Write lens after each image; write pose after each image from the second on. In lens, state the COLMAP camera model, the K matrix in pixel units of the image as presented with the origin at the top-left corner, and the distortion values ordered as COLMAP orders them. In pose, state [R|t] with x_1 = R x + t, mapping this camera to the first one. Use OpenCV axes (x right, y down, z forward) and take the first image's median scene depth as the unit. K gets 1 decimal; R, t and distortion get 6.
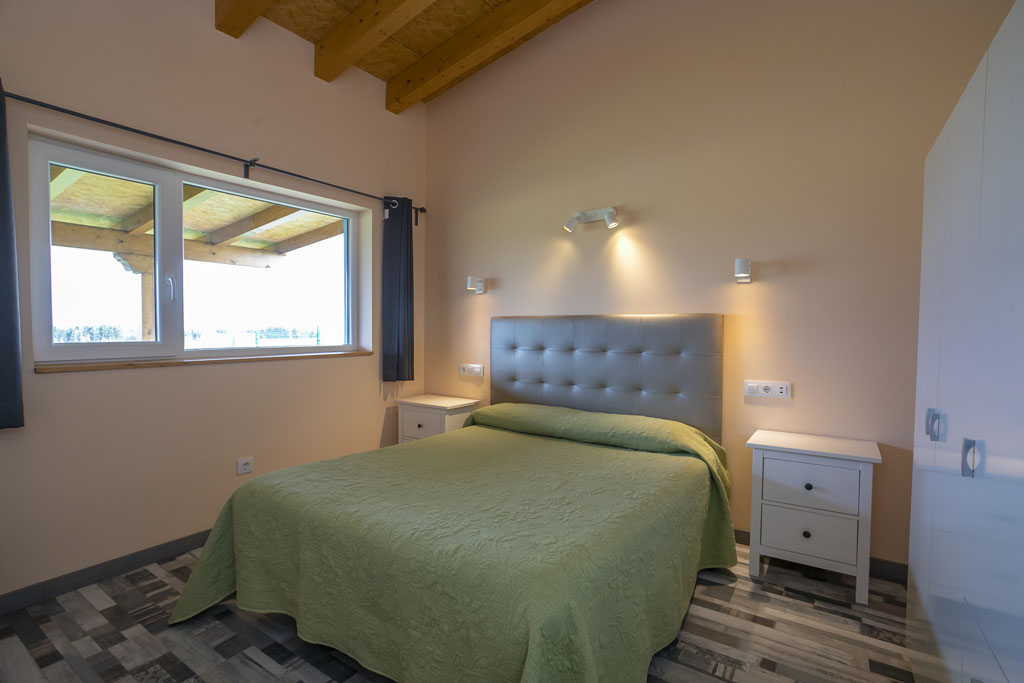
lens RADIAL K [[497.7, 0, 510.7], [0, 497.7, 338.4], [0, 0, 1]] dist [-0.049623, 0.019910]
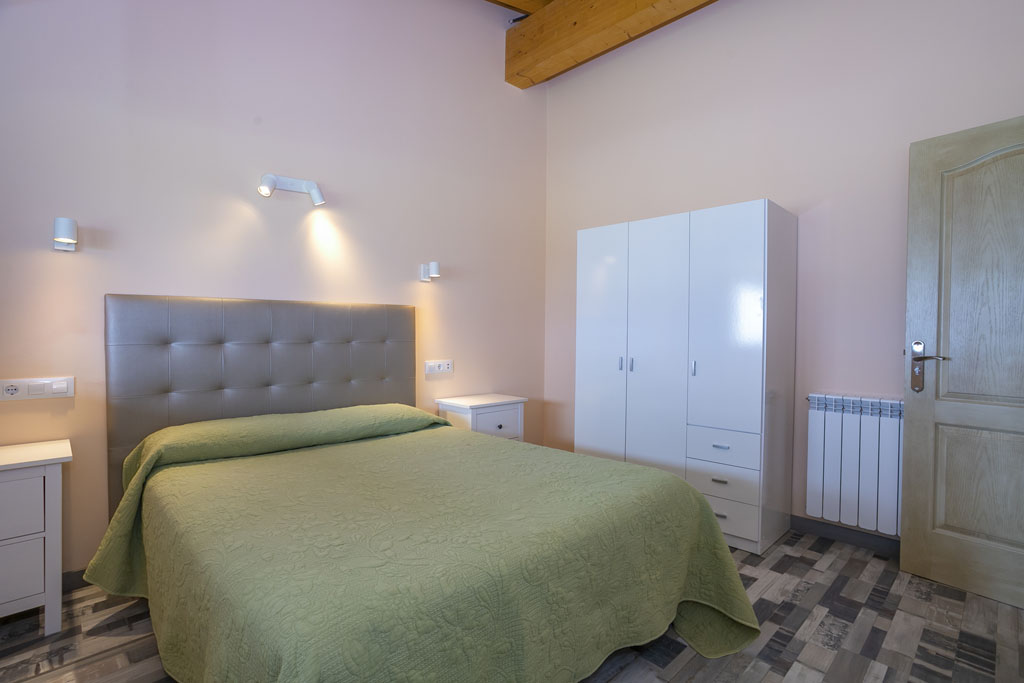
lens RADIAL K [[497.7, 0, 515.9], [0, 497.7, 333.3], [0, 0, 1]] dist [-0.049623, 0.019910]
pose [[0.188426, -0.012005, 0.982014, -0.692714], [0.005670, 0.999922, 0.011136, 0.002244], [-0.982071, 0.003469, 0.188480, 0.530484]]
